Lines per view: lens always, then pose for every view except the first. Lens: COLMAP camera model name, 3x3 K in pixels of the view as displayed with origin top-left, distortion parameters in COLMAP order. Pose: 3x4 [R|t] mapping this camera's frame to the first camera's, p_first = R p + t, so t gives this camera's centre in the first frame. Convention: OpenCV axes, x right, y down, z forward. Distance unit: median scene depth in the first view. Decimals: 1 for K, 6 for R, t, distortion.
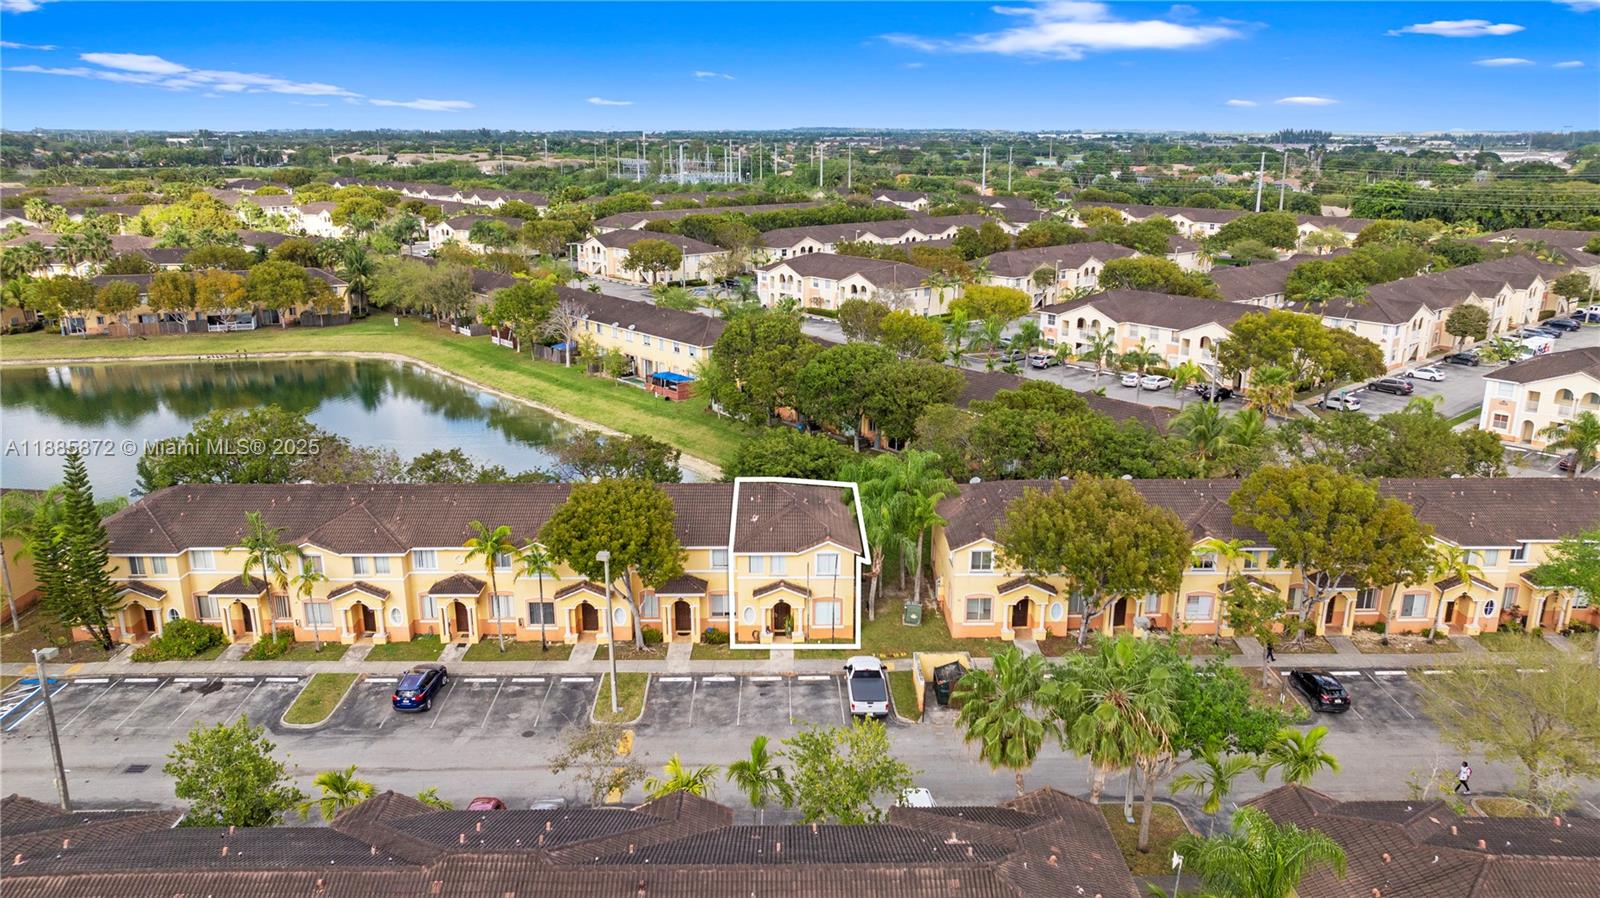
lens RADIAL K [[1128.3, 0, 798.9], [0, 1128.3, 445.2], [0, 0, 1]] dist [-0.027063, 0.014258]
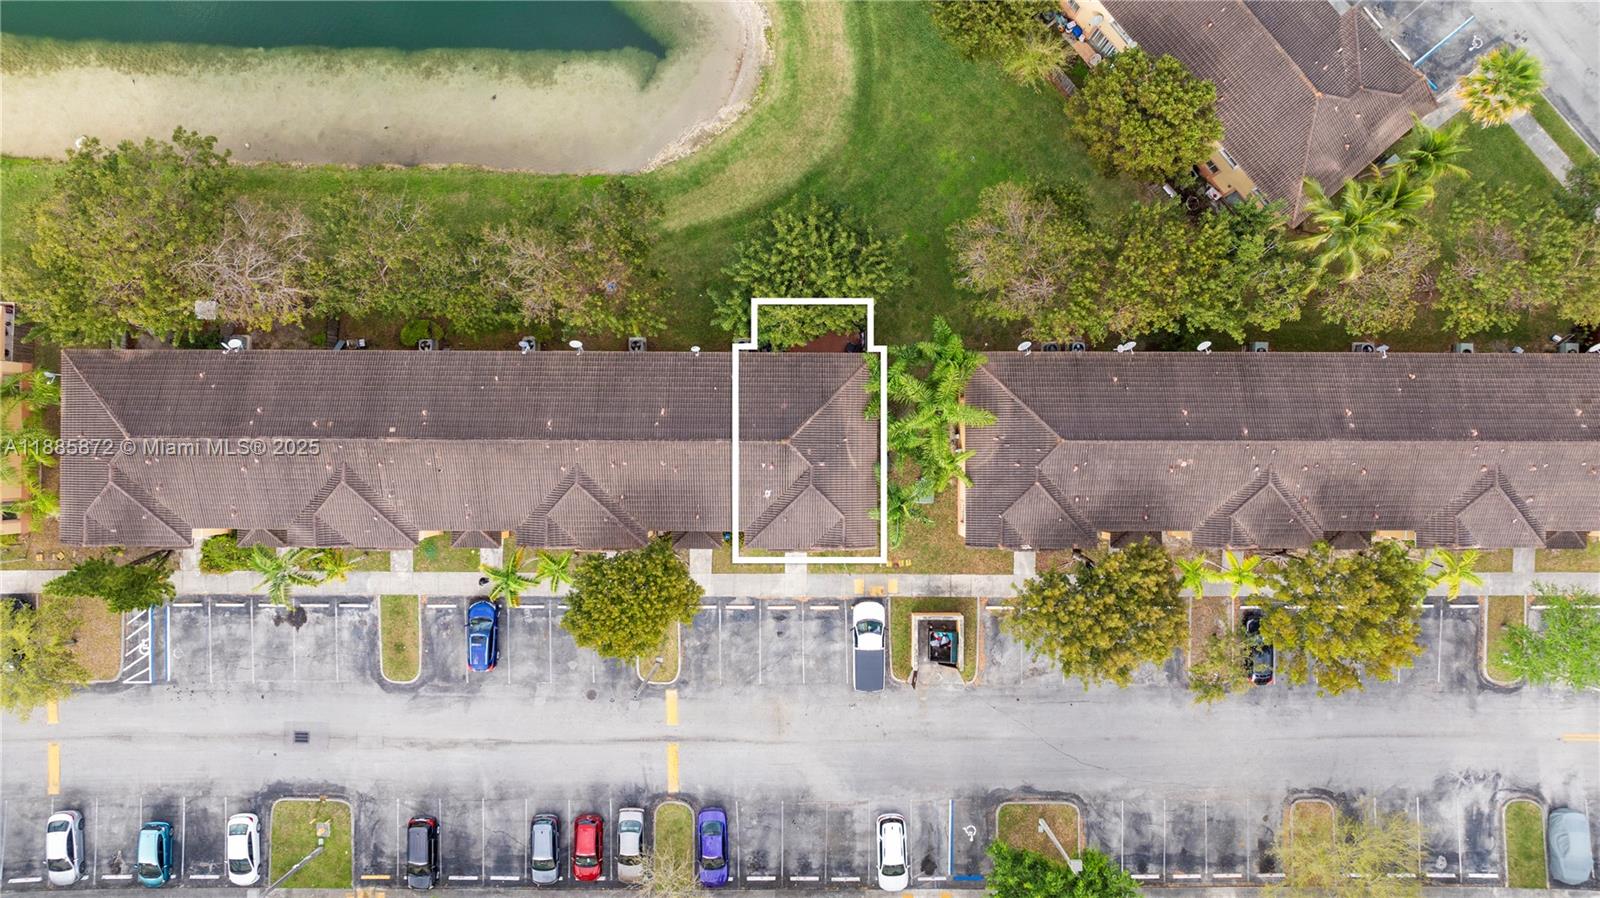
lens RADIAL K [[1128.3, 0, 799.5], [0, 1128.3, 448.3], [0, 0, 1]] dist [-0.027063, 0.014258]
pose [[0.999923, 0.011626, 0.004369, -0.016287], [-0.007473, 0.282247, 0.959313, -0.819545], [0.009920, -0.959271, 0.282312, 0.740641]]
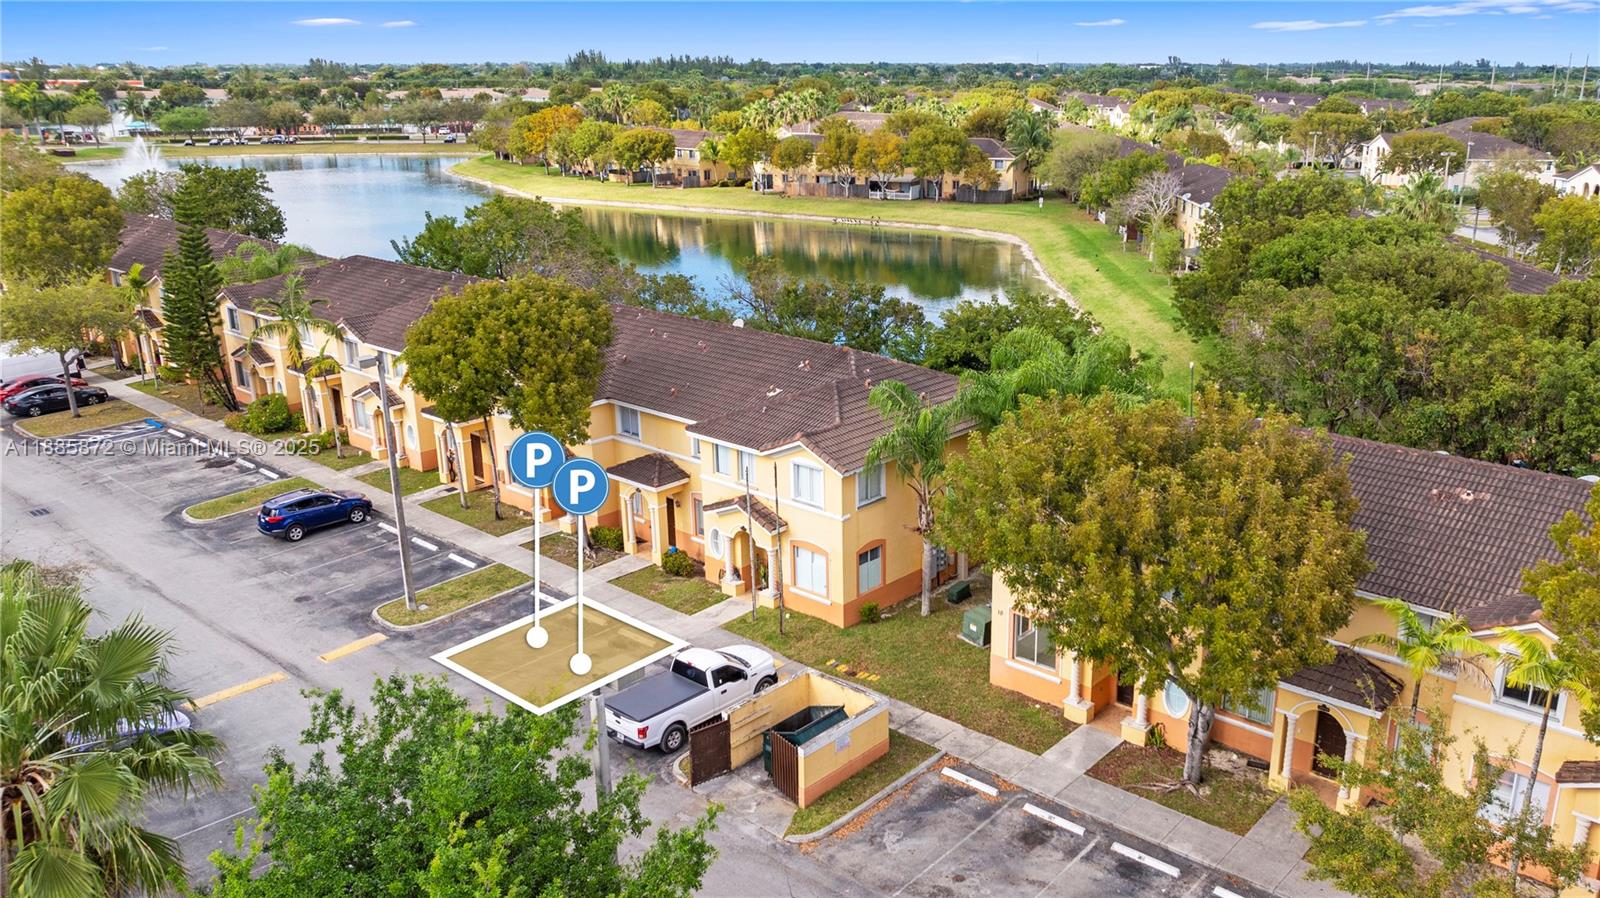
lens RADIAL K [[1247.9, 0, 882.6], [0, 1247.9, 452.2], [0, 0, 1]] dist [-0.021199, 0.014128]
pose [[0.756176, 0.194000, -0.624949, 0.410844], [-0.176932, 0.980085, 0.090159, 0.025288], [0.629994, 0.042398, 0.775442, 0.502534]]
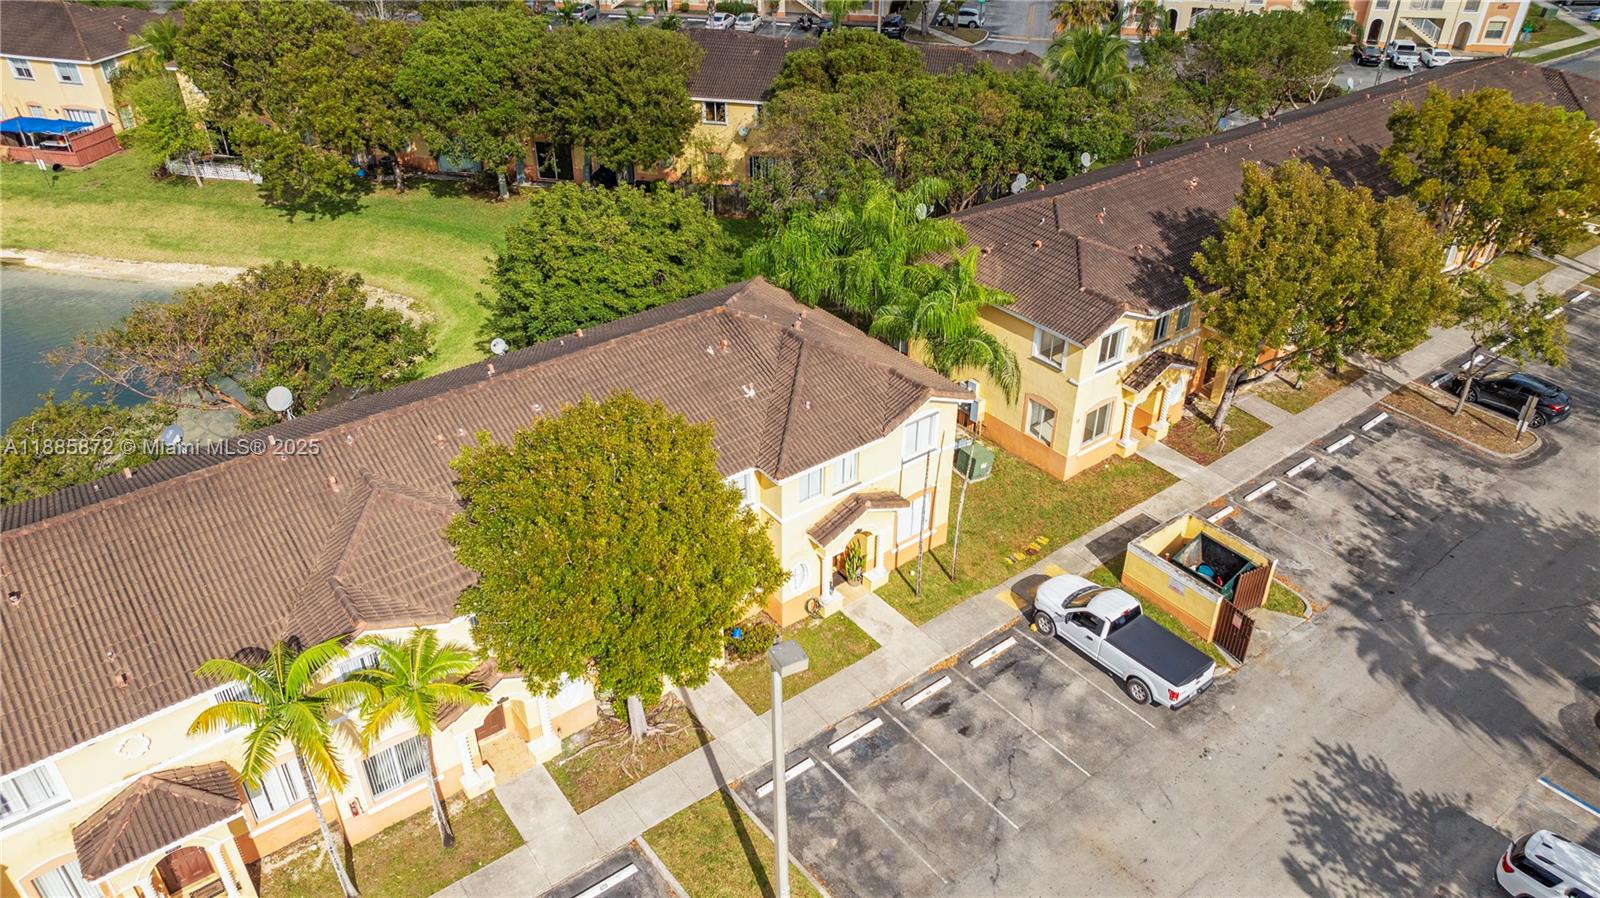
lens RADIAL K [[1128.3, 0, 800.2], [0, 1128.3, 453.6], [0, 0, 1]] dist [-0.027063, 0.014258]
pose [[0.798144, -0.326341, 0.506426, -0.266192], [0.161926, 0.925857, 0.341422, -0.069362], [-0.580298, -0.190501, 0.791810, 0.575743]]
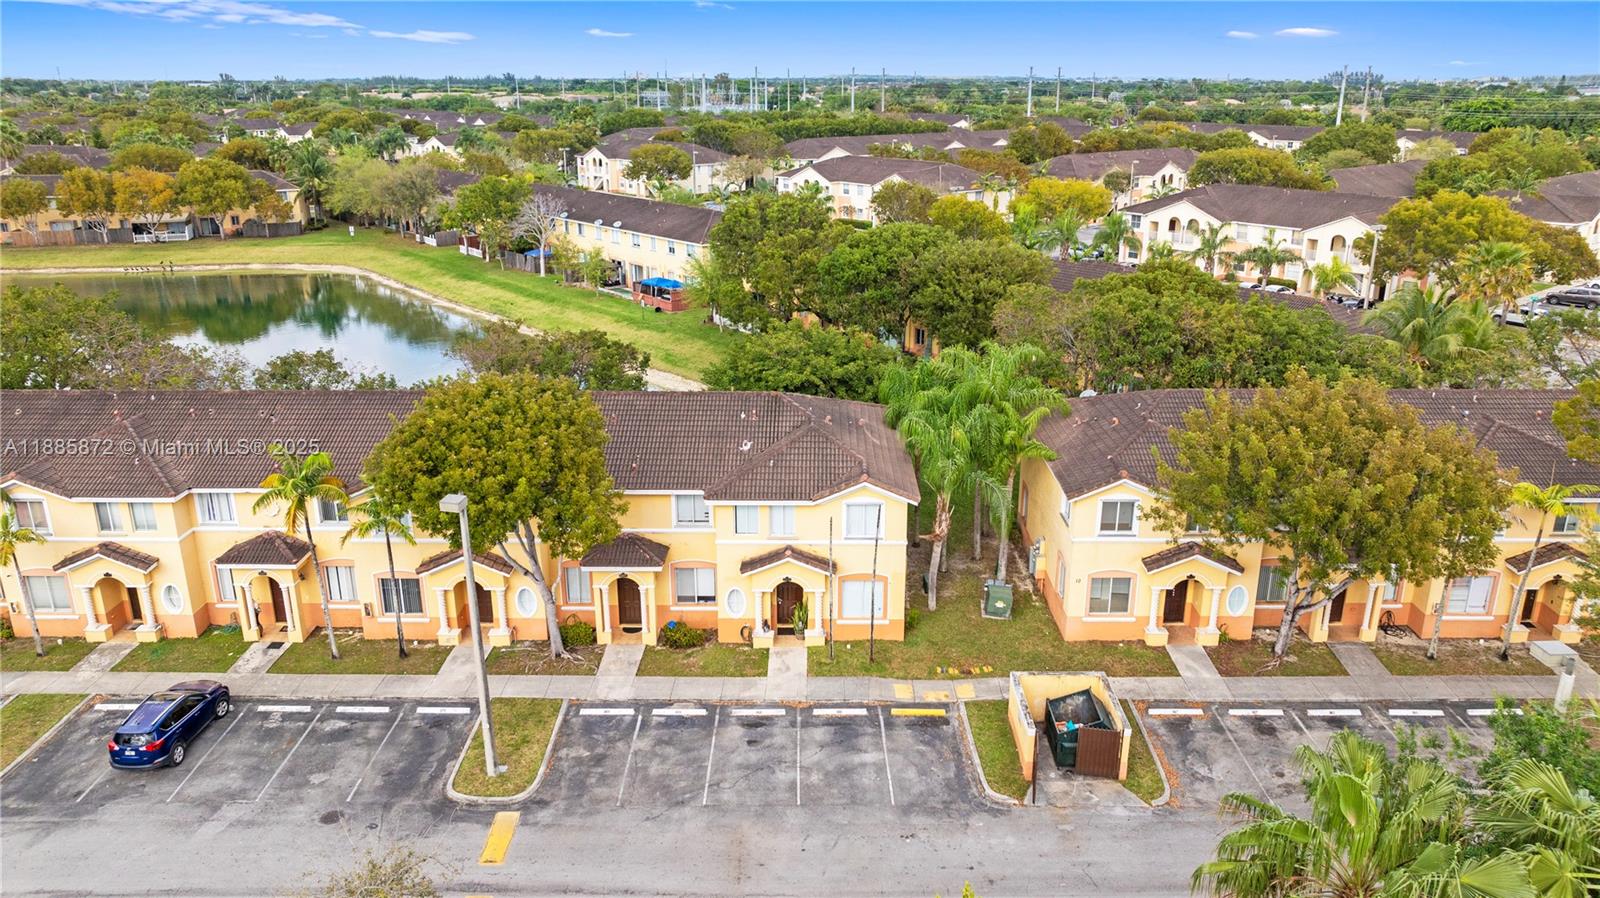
lens RADIAL K [[1128.3, 0, 799.1], [0, 1128.3, 447.8], [0, 0, 1]] dist [-0.027063, 0.014258]
pose [[0.999666, 0.005840, -0.025190, 0.005363], [-0.004743, 0.999047, 0.043388, 0.037587], [0.025420, -0.043254, 0.998741, 0.367849]]
